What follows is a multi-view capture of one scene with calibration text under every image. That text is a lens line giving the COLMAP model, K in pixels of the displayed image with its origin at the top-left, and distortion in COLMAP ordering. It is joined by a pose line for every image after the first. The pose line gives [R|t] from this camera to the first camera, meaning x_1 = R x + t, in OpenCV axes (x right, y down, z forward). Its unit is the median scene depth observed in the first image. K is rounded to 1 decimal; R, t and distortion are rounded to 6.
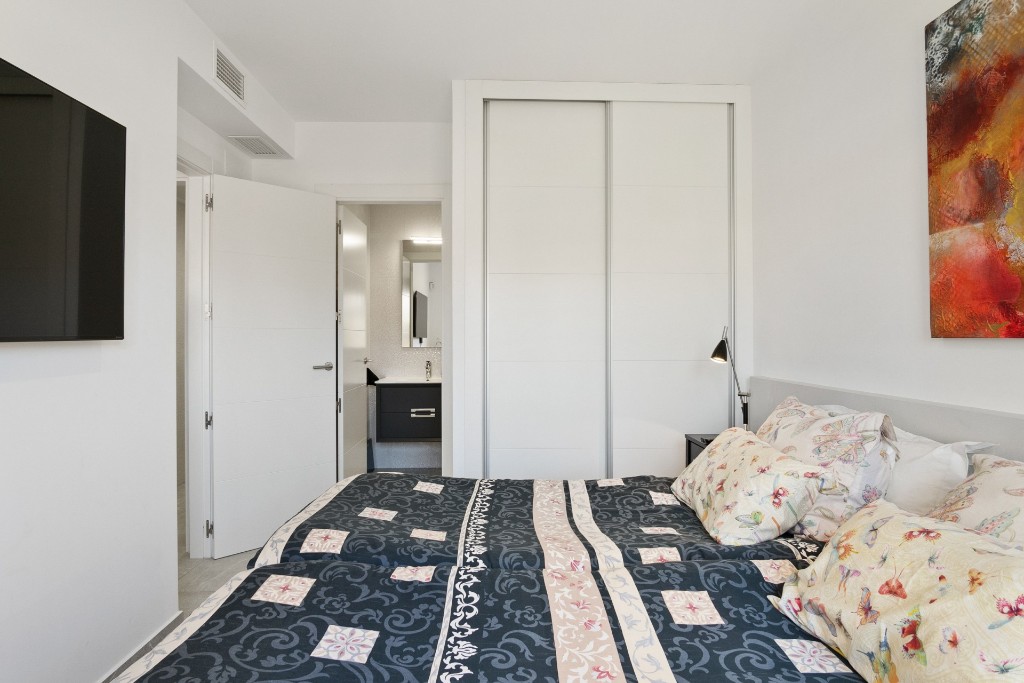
lens RADIAL K [[548.2, 0, 515.8], [0, 548.2, 340.7], [0, 0, 1]] dist [-0.028386, 0.002852]
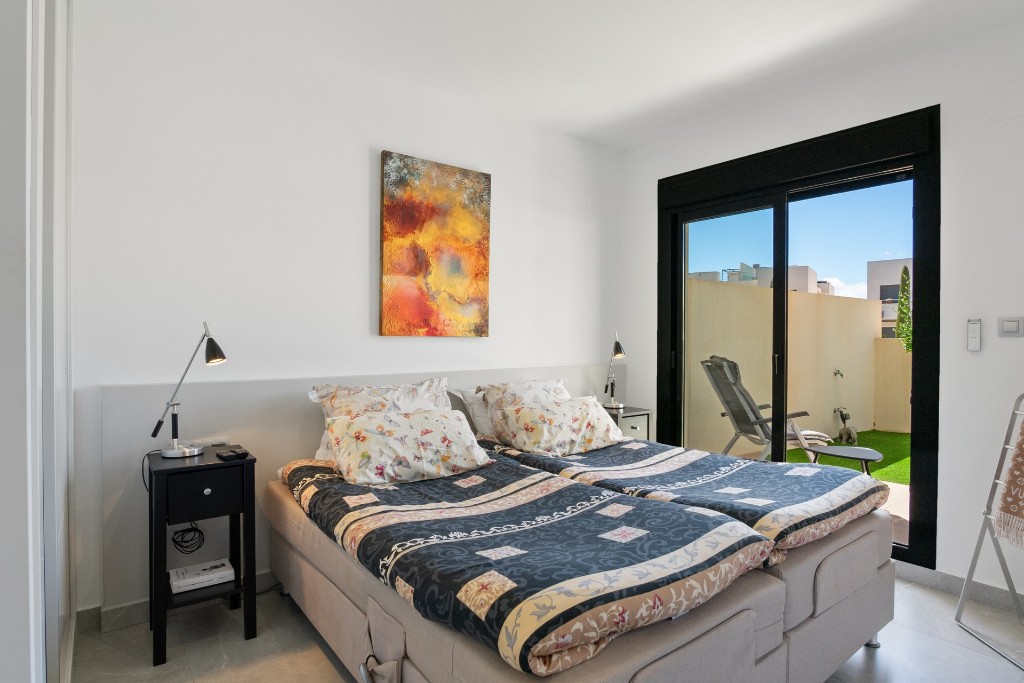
lens RADIAL K [[548.2, 0, 515.8], [0, 548.2, 340.7], [0, 0, 1]] dist [-0.028386, 0.002852]
pose [[-0.583356, -0.007722, 0.812180, -0.920952], [-0.000410, 0.999957, 0.009214, -0.006322], [-0.812217, 0.005042, -0.583334, 1.765130]]
